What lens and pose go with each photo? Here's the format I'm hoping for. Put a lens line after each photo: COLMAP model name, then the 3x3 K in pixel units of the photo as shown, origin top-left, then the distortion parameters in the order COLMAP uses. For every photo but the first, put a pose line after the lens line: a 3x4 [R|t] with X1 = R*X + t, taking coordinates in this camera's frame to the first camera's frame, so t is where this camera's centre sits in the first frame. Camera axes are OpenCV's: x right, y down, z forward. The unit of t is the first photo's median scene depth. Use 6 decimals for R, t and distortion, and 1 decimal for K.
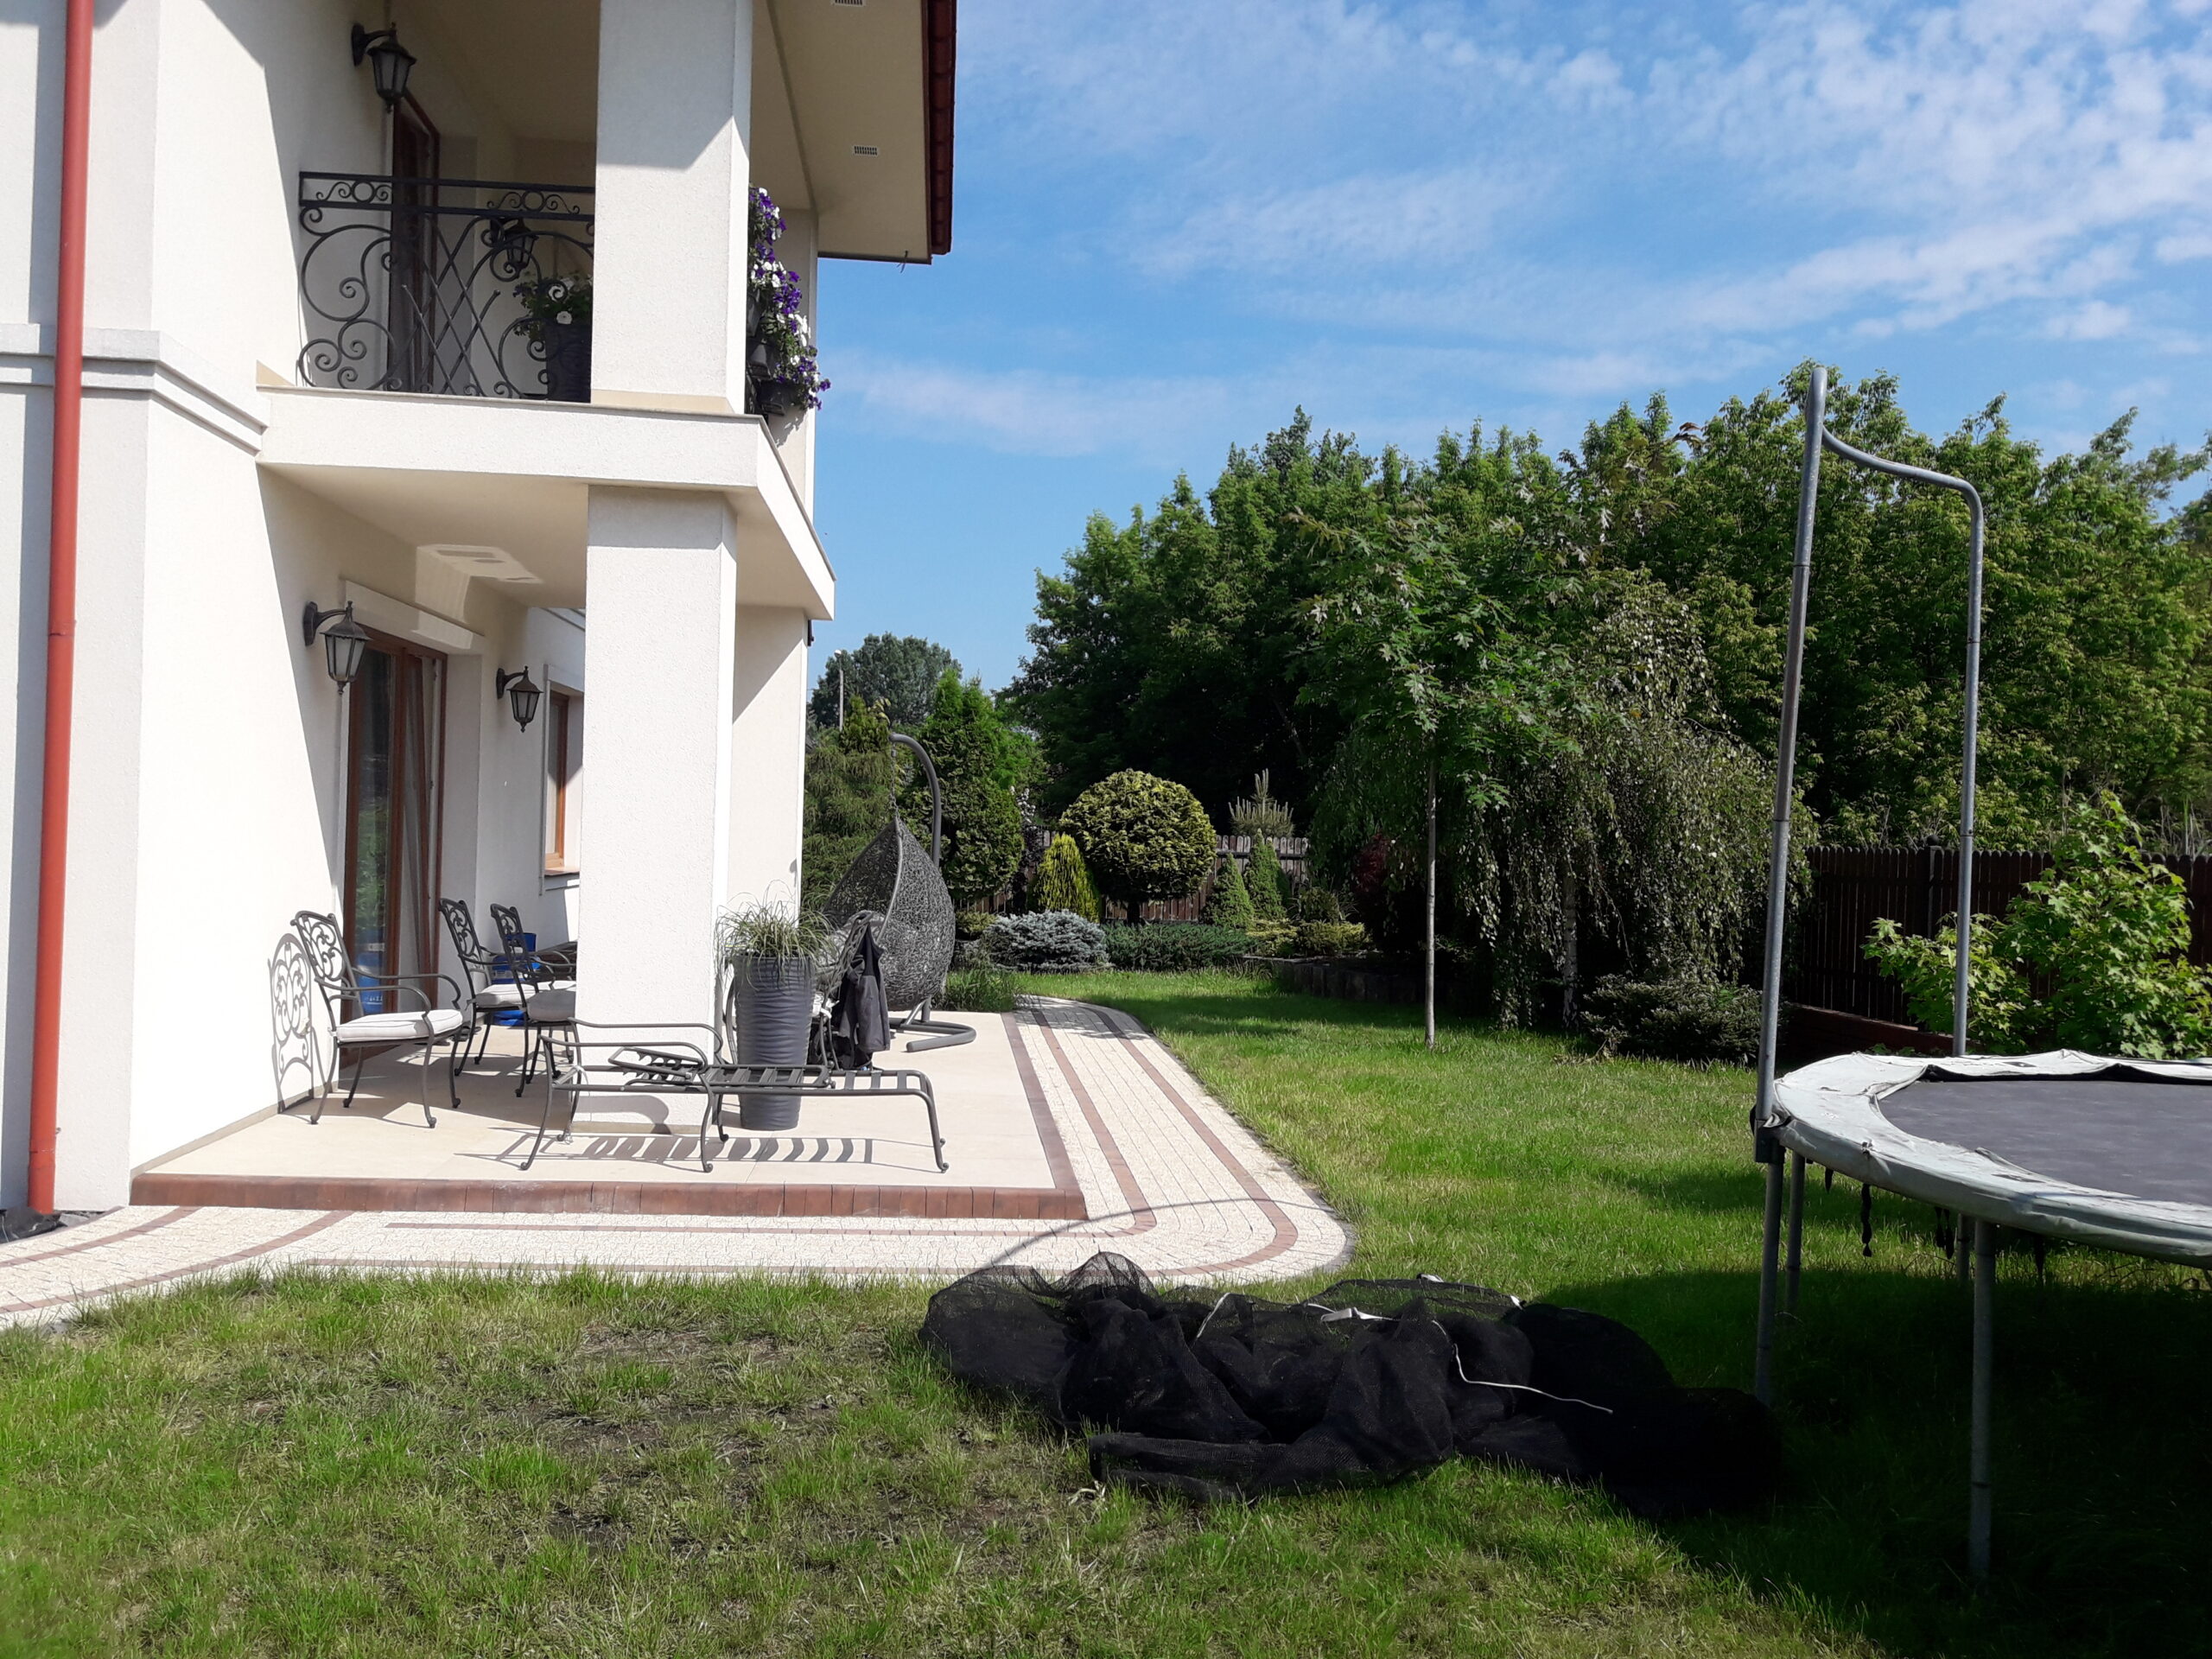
lens RADIAL K [[1808.7, 0, 1106.0], [0, 1808.7, 829.5], [0, 0, 1]] dist [0.005964, 0.000785]
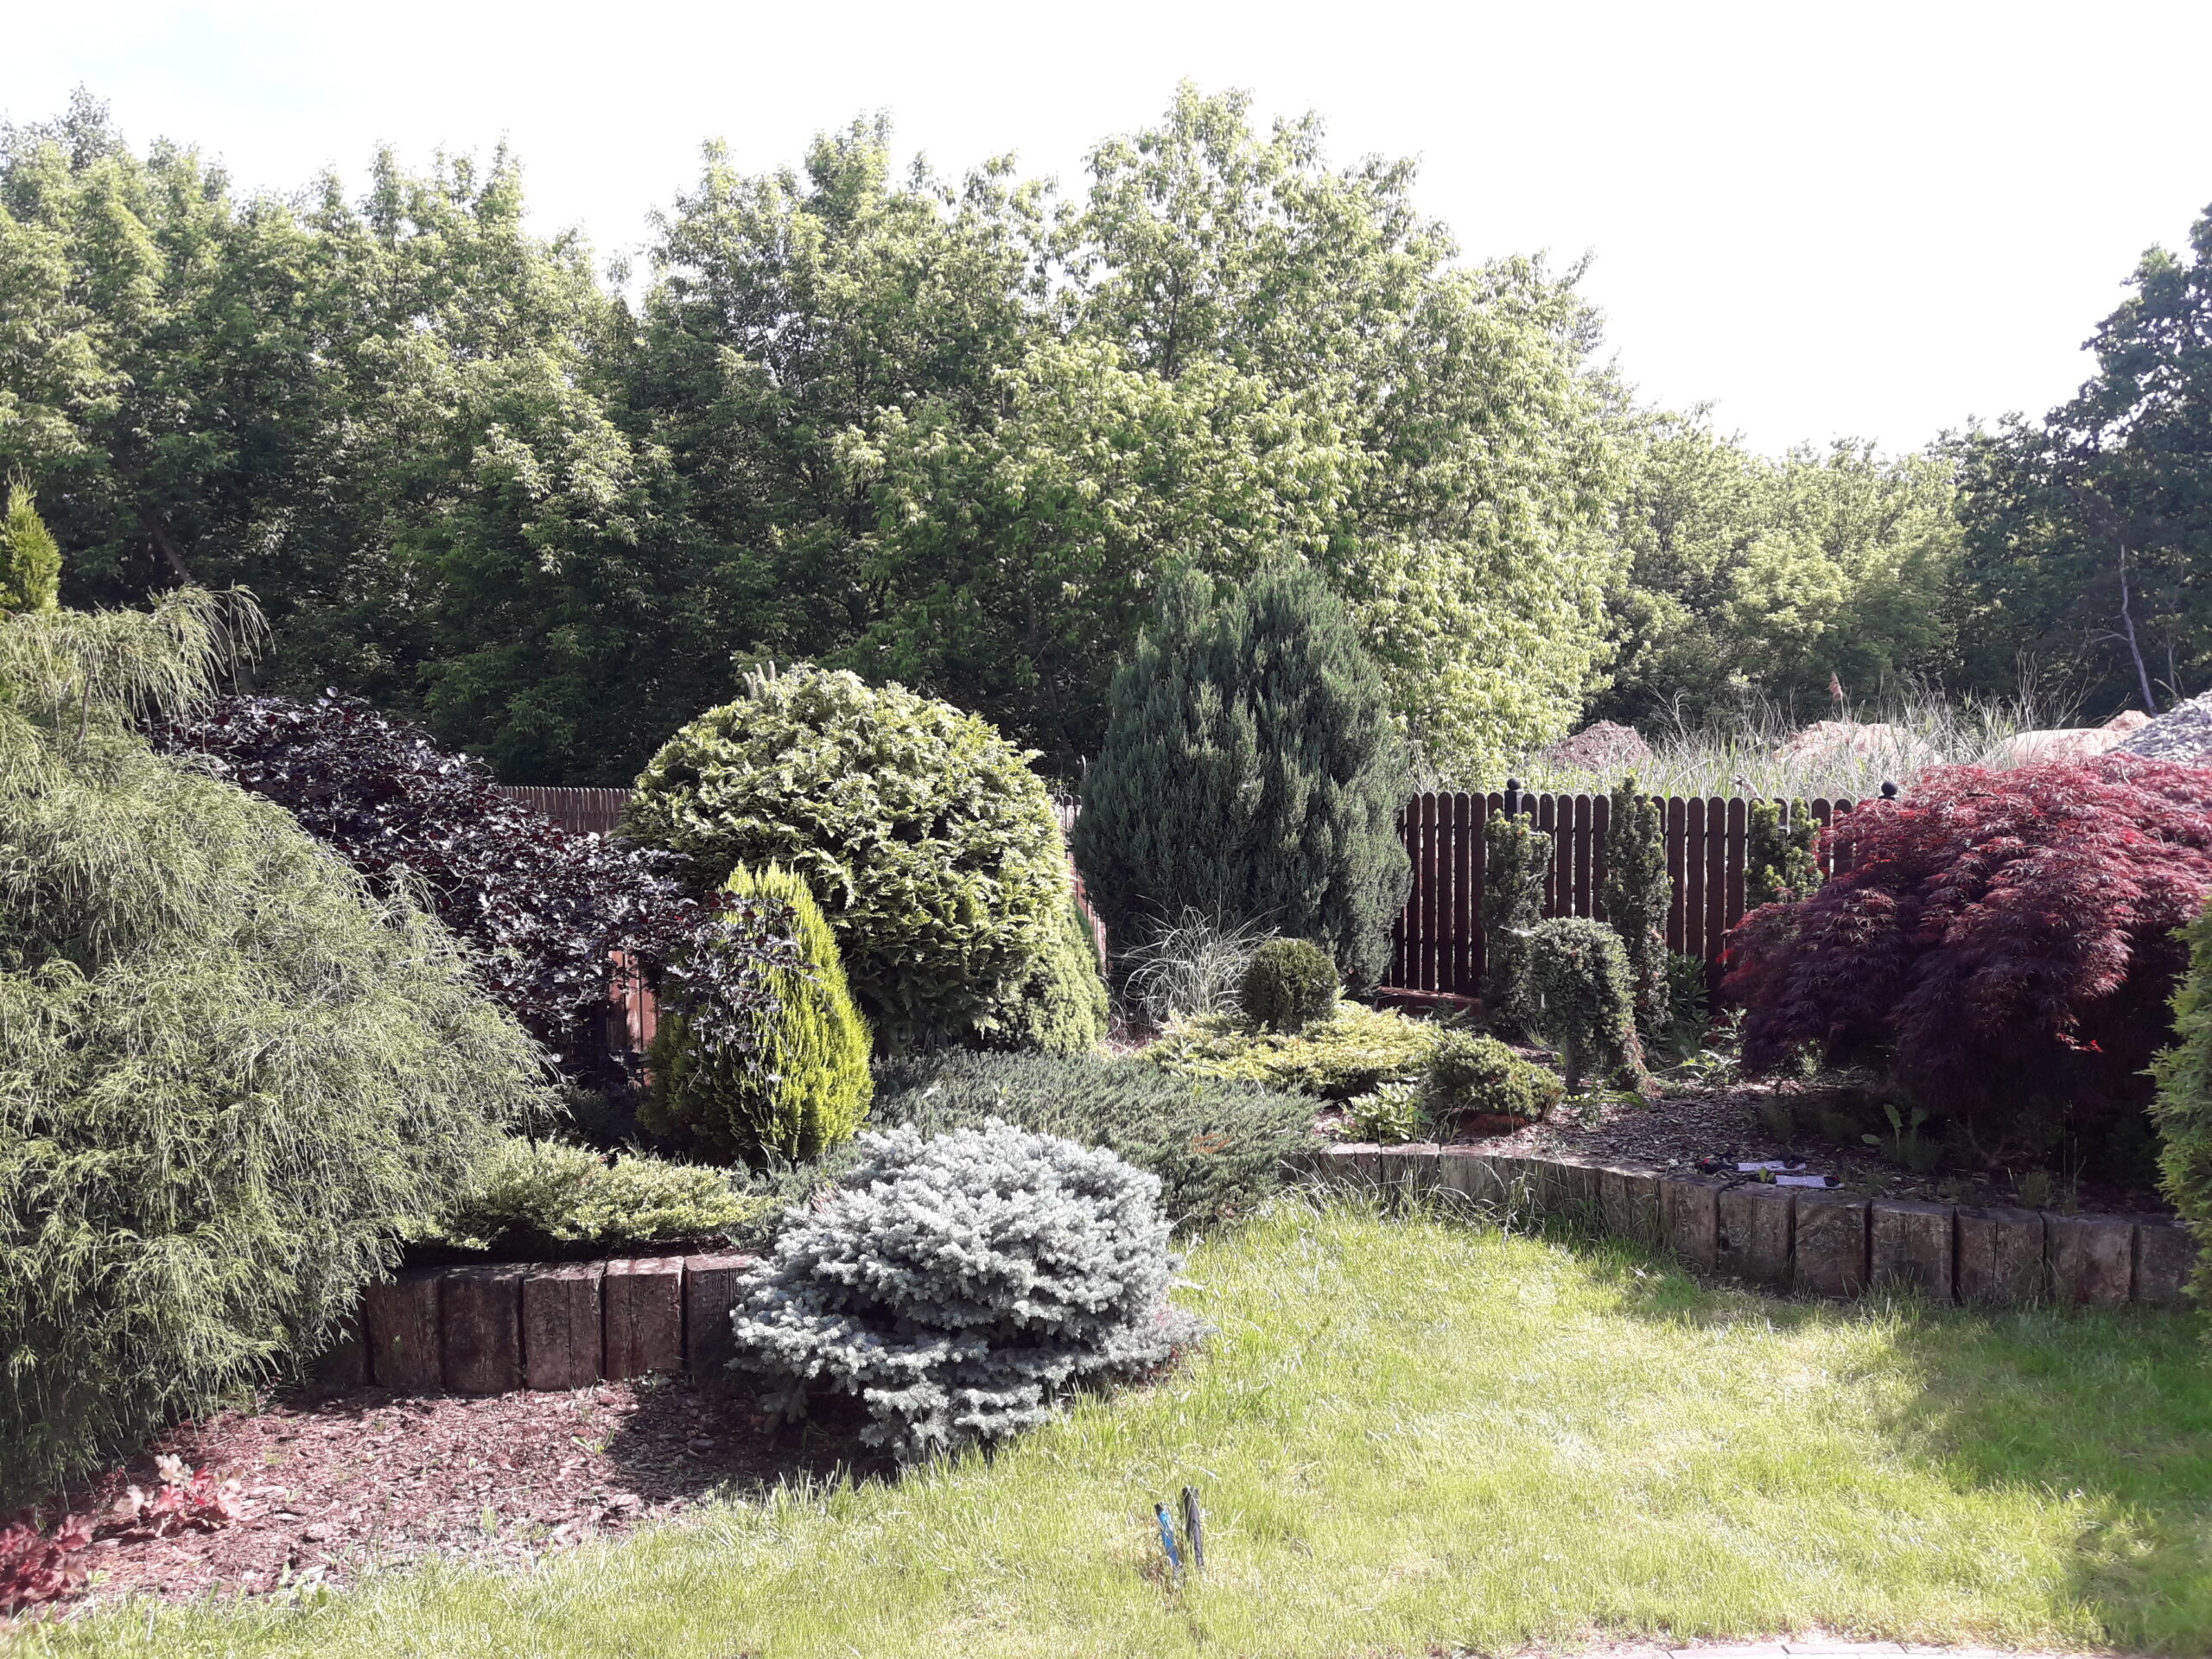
lens RADIAL K [[1808.7, 0, 1106.0], [0, 1808.7, 829.5], [0, 0, 1]] dist [0.005964, 0.000785]
pose [[0.715982, -0.060234, 0.695516, -0.110800], [0.019617, 0.997613, 0.066202, -0.012721], [-0.697843, -0.033755, 0.715455, 0.368393]]
